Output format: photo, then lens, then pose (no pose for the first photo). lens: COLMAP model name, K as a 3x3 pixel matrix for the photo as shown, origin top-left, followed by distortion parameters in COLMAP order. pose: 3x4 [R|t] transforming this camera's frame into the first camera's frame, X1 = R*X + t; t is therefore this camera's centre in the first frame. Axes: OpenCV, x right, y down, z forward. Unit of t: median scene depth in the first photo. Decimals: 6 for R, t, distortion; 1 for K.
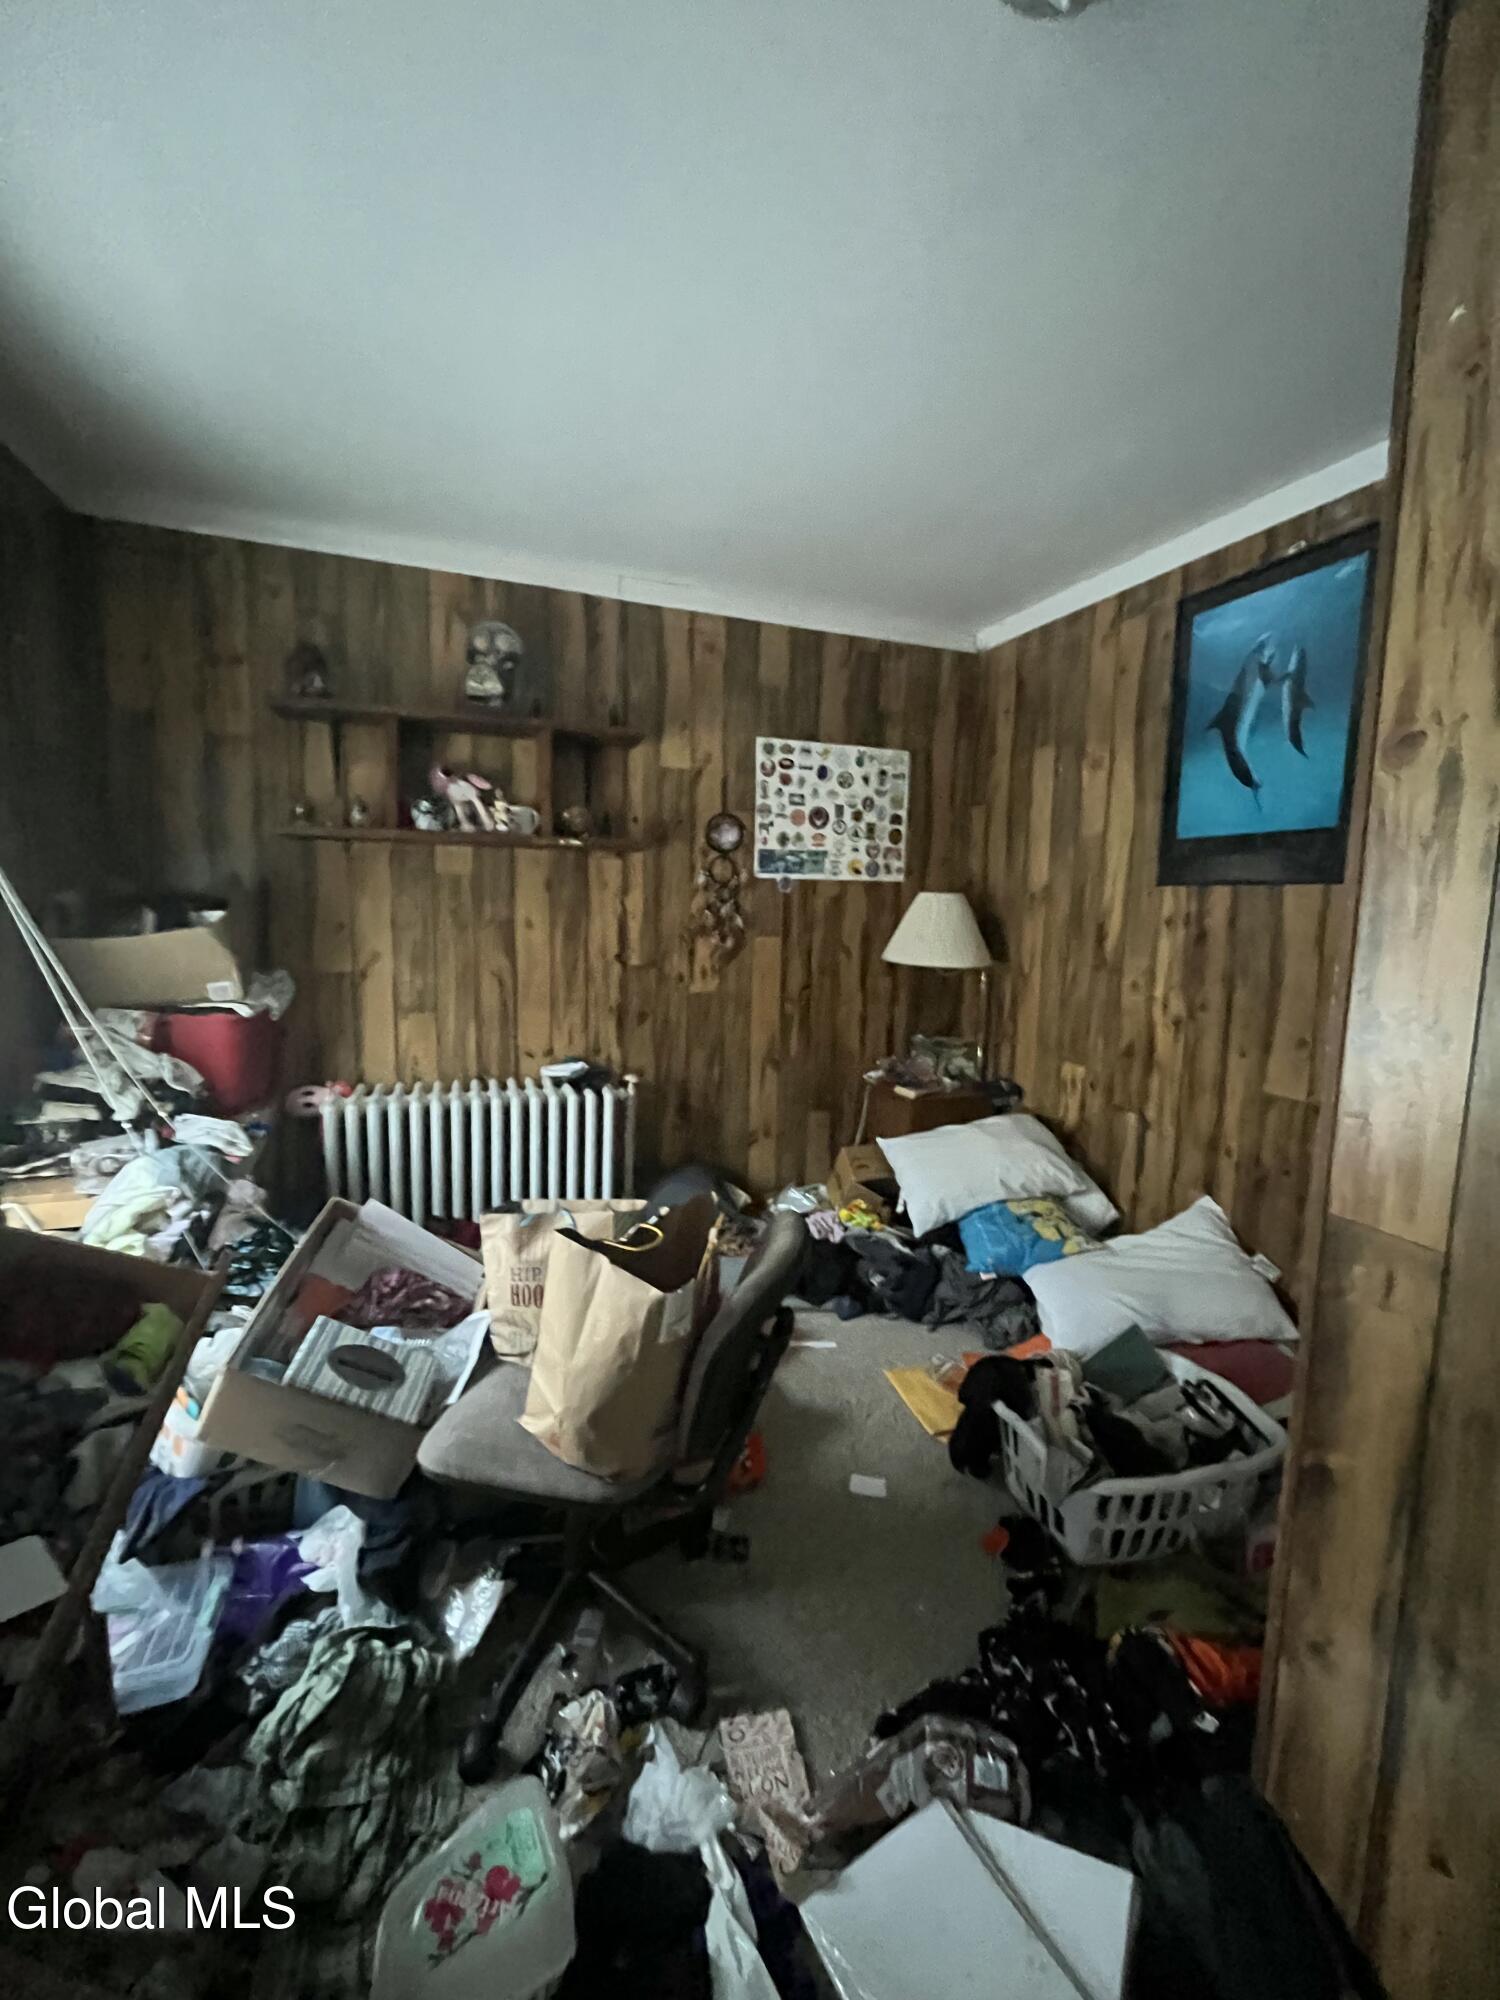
lens RADIAL K [[802.0, 0, 750.0], [0, 802.0, 1000.0], [0, 0, 1]] dist [-0.004924, -0.000515]
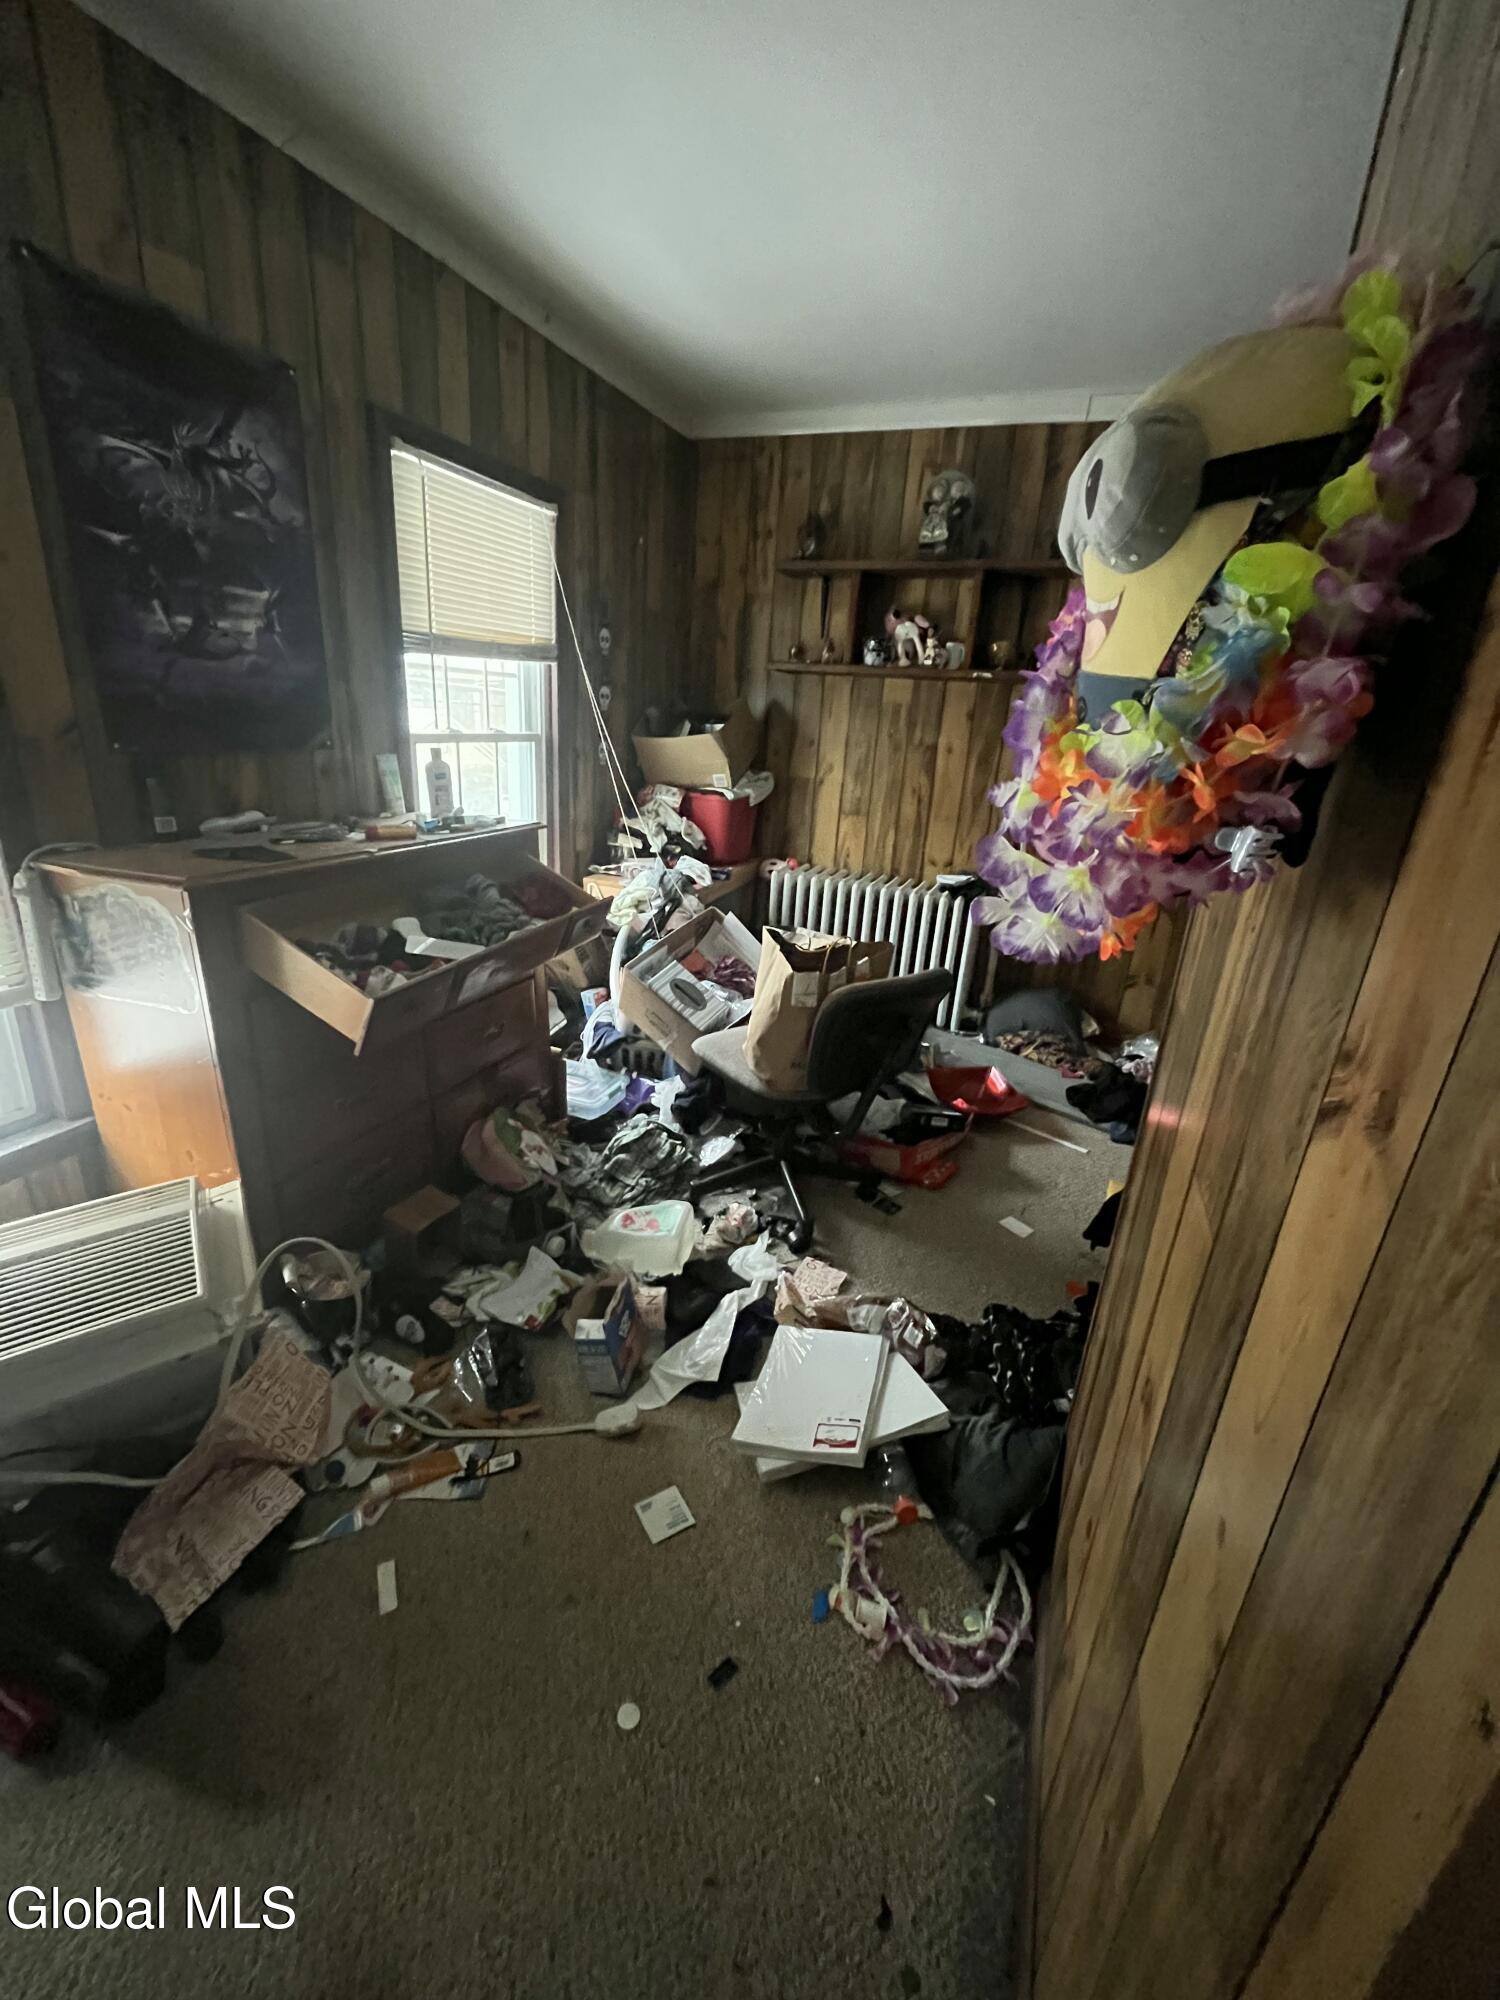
lens RADIAL K [[804.0, 0, 752.0], [0, 804.0, 998.7], [0, 0, 1]] dist [-0.001697, -0.000722]
pose [[0.742686, 0.245461, -0.623030, 0.426385], [-0.129014, 0.965414, 0.226562, 0.035226], [0.657094, -0.087885, 0.748668, -0.125601]]
